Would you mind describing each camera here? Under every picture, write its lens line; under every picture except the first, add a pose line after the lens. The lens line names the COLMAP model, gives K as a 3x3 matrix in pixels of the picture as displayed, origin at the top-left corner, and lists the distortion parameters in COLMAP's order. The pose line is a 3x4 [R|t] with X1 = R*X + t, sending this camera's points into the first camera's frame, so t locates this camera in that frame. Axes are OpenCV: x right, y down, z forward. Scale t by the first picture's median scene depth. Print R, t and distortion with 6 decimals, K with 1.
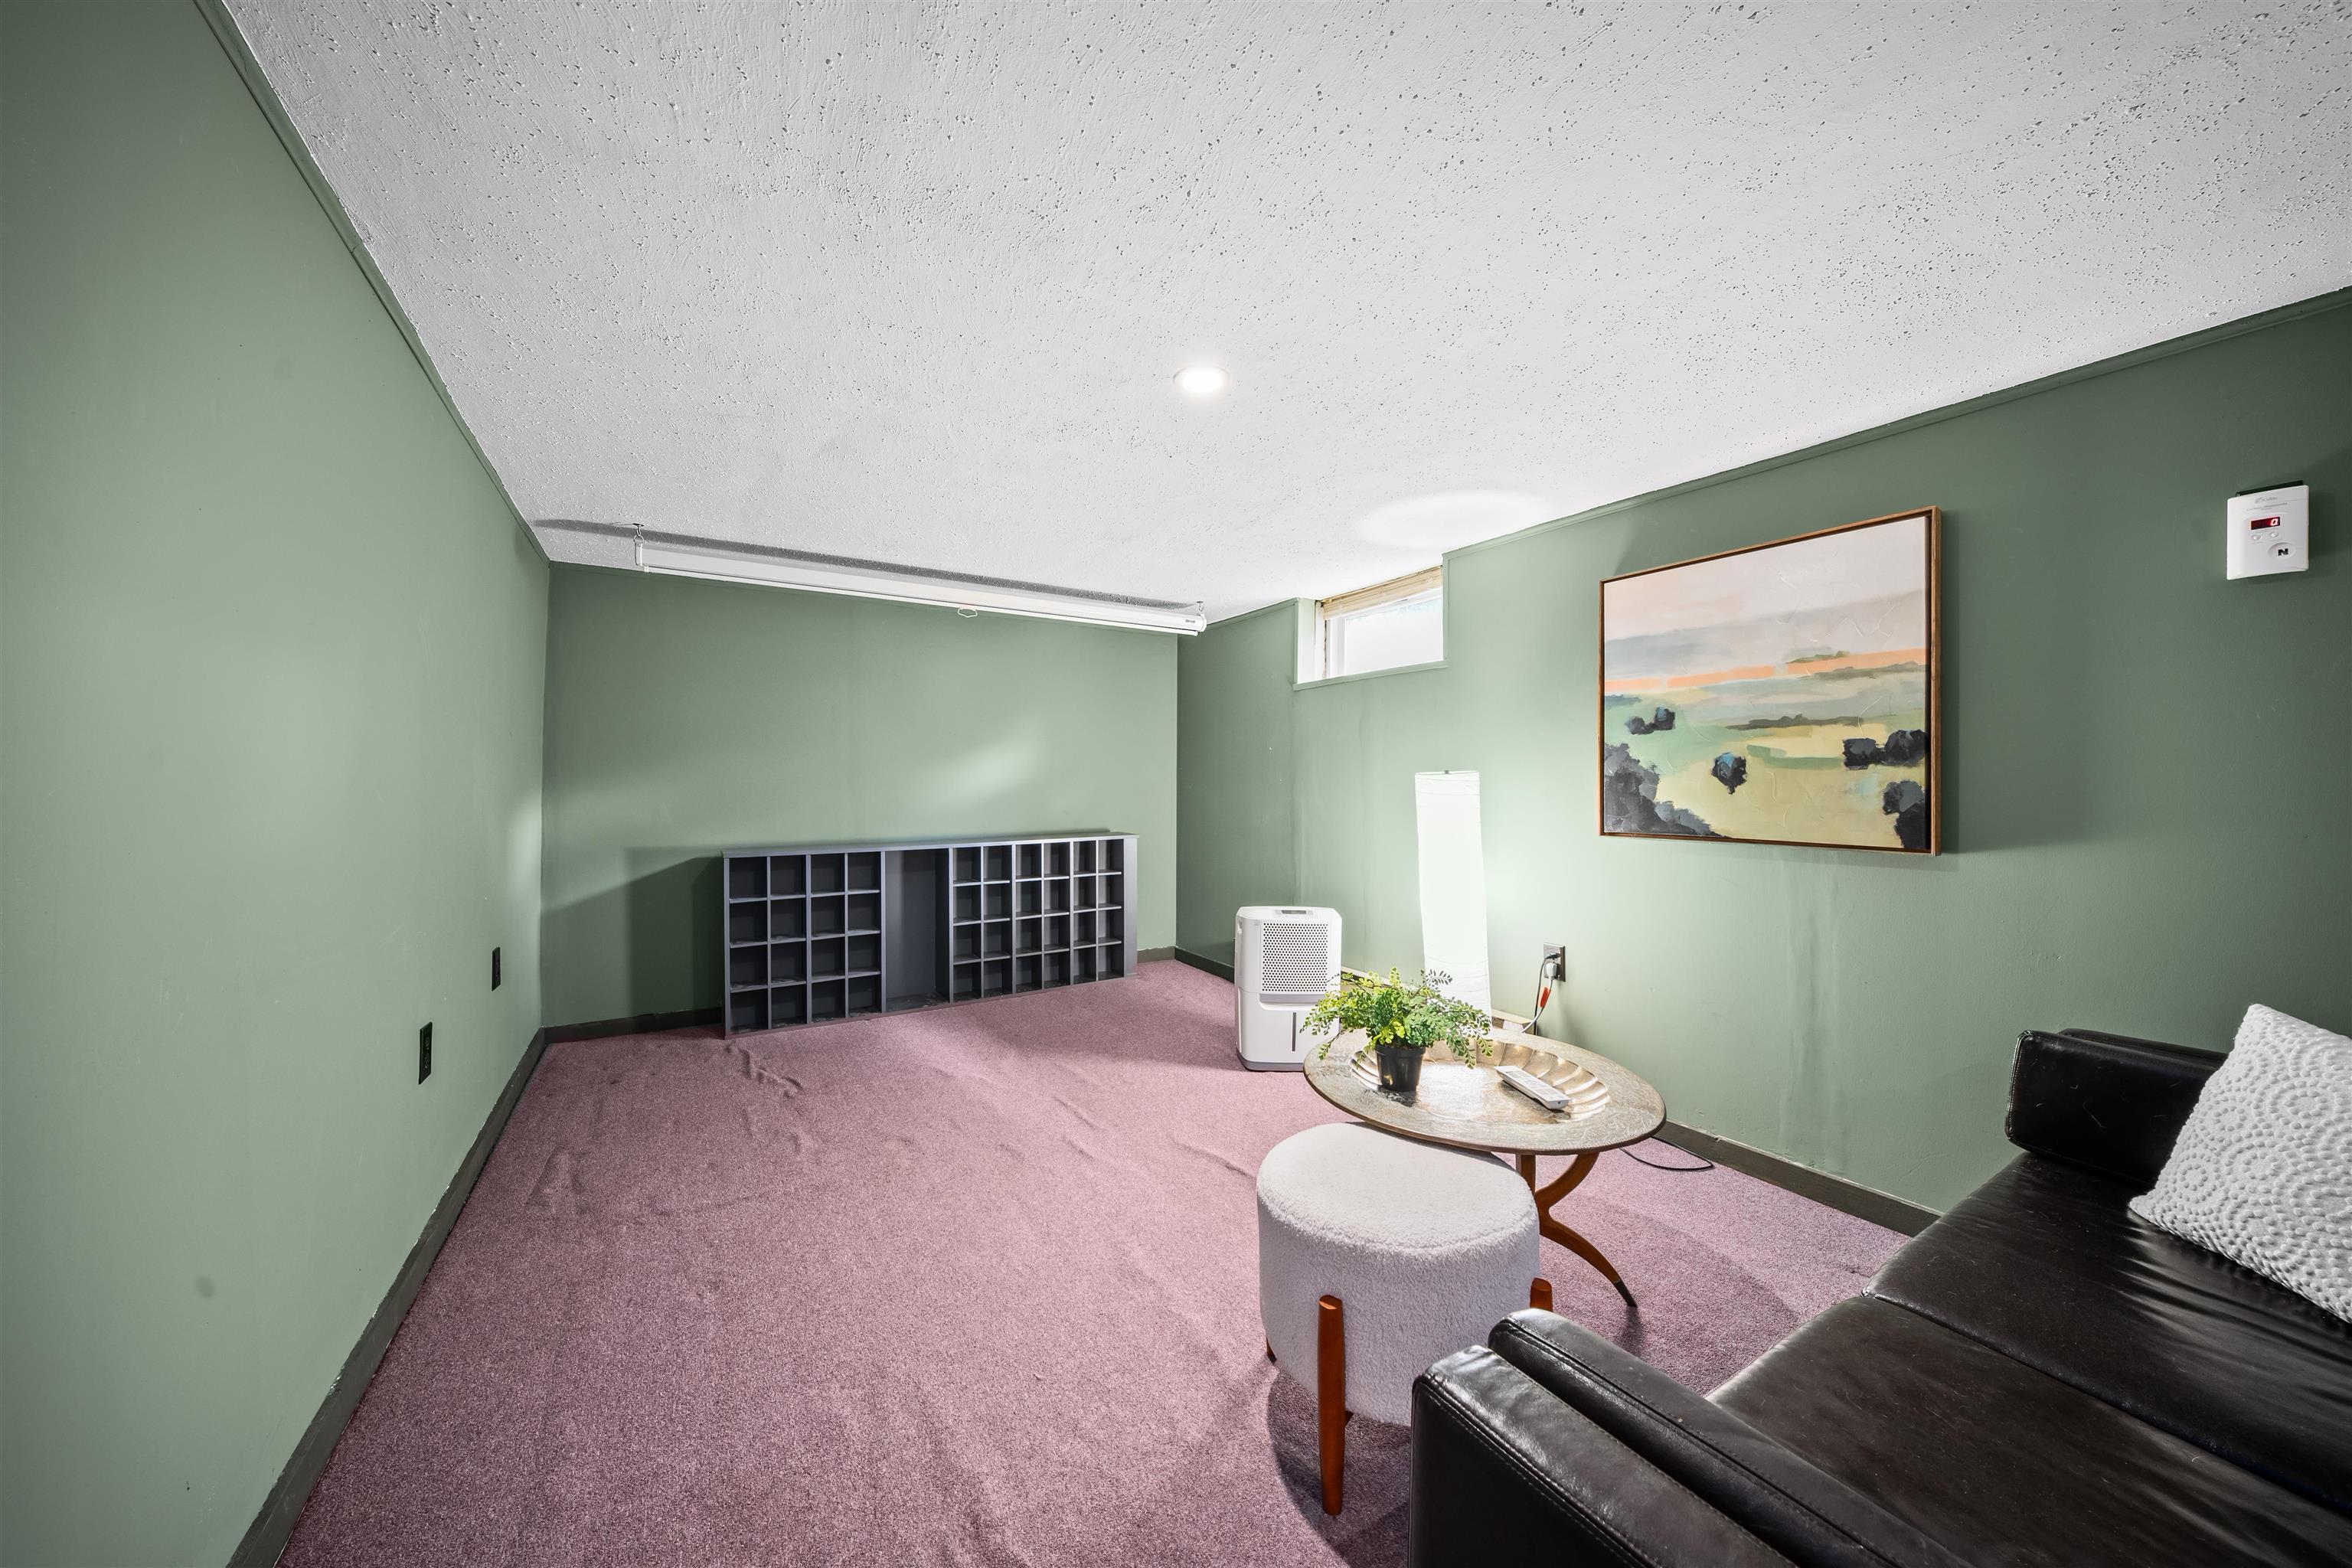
lens RADIAL K [[828.0, 0, 1185.1], [0, 828.0, 783.9], [0, 0, 1]] dist [-0.007789, -0.000164]
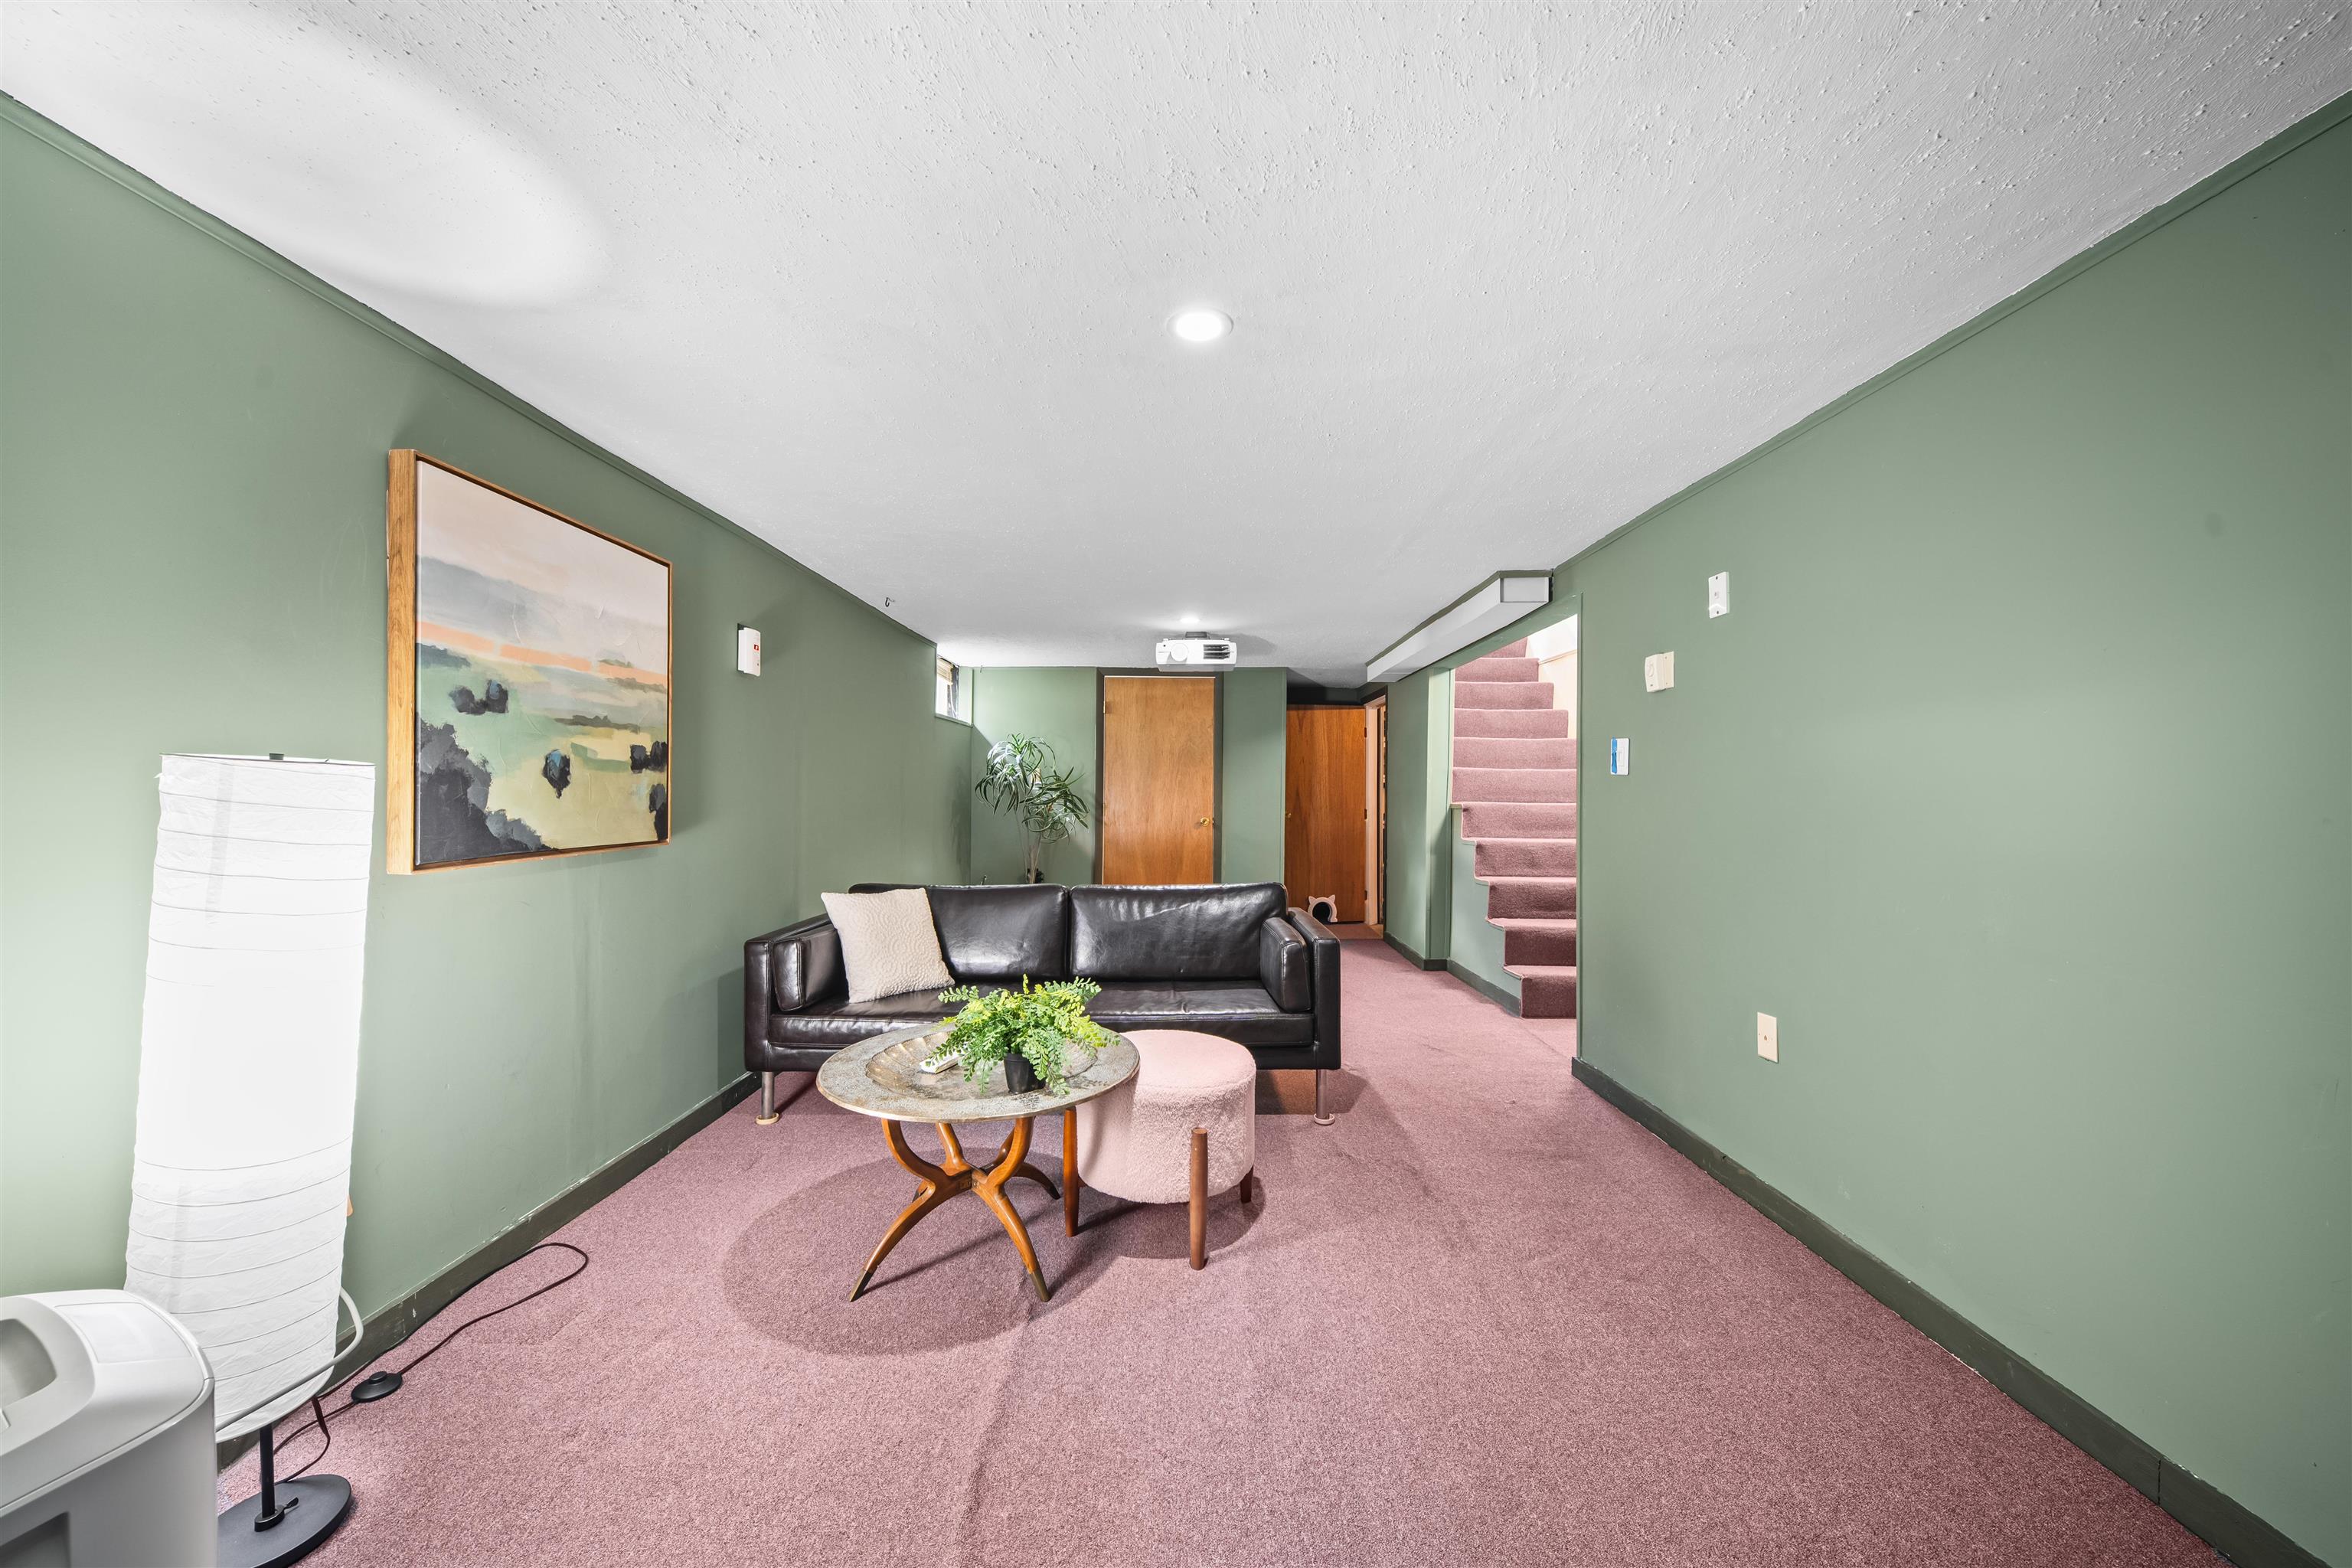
lens RADIAL K [[828.0, 0, 1185.1], [0, 828.0, 783.9], [0, 0, 1]] dist [-0.007789, -0.000164]
pose [[-0.852147, -0.006176, 0.523266, -0.330456], [-0.008876, 0.999957, -0.002654, -0.005794], [-0.523227, -0.006906, -0.852166, 1.348718]]
